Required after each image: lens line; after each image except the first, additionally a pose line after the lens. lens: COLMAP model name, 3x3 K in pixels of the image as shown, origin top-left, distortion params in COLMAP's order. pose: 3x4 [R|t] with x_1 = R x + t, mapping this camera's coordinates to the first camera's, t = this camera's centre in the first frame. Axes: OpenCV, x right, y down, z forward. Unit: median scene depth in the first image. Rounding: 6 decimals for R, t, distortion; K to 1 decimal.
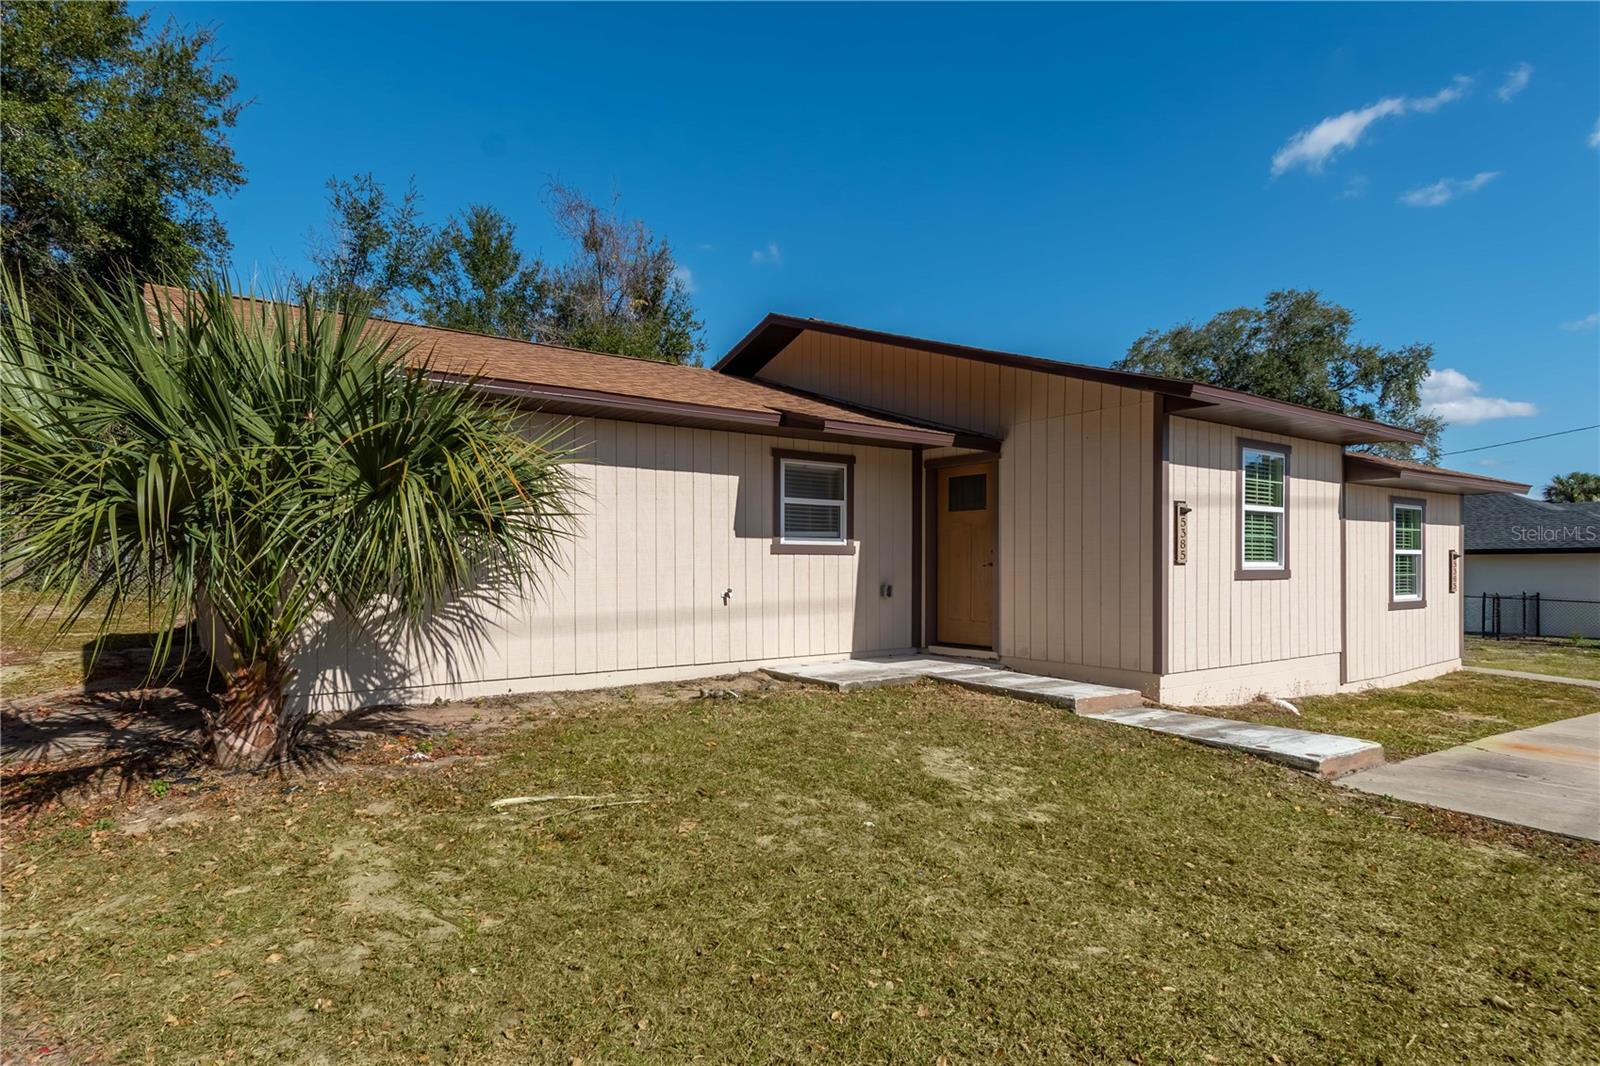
lens RADIAL K [[855.4, 0, 795.4], [0, 855.4, 556.5], [0, 0, 1]] dist [0.004264, 0.000389]
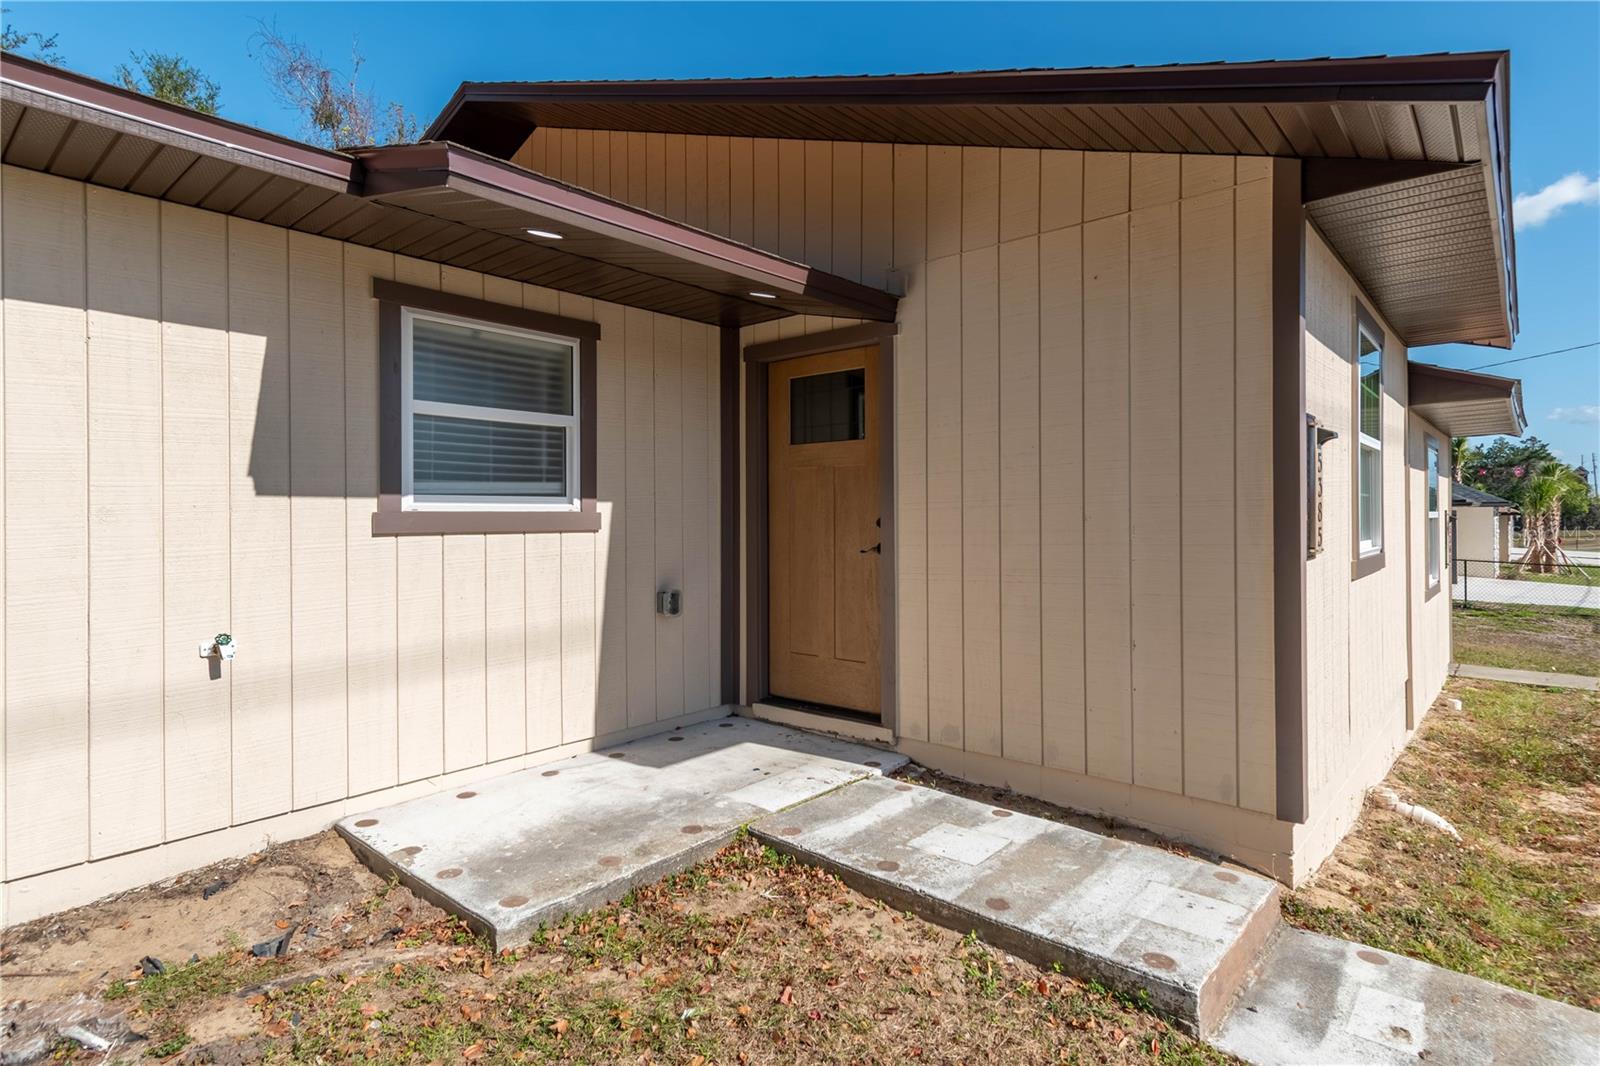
lens RADIAL K [[809.4, 0, 806.4], [0, 809.4, 505.5], [0, 0, 1]] dist [0.000727, 0.000077]
pose [[0.975191, -0.002914, 0.221344, 0.085433], [0.003842, 0.999986, -0.003763, -0.014648], [-0.221330, 0.004520, 0.975188, 0.556351]]
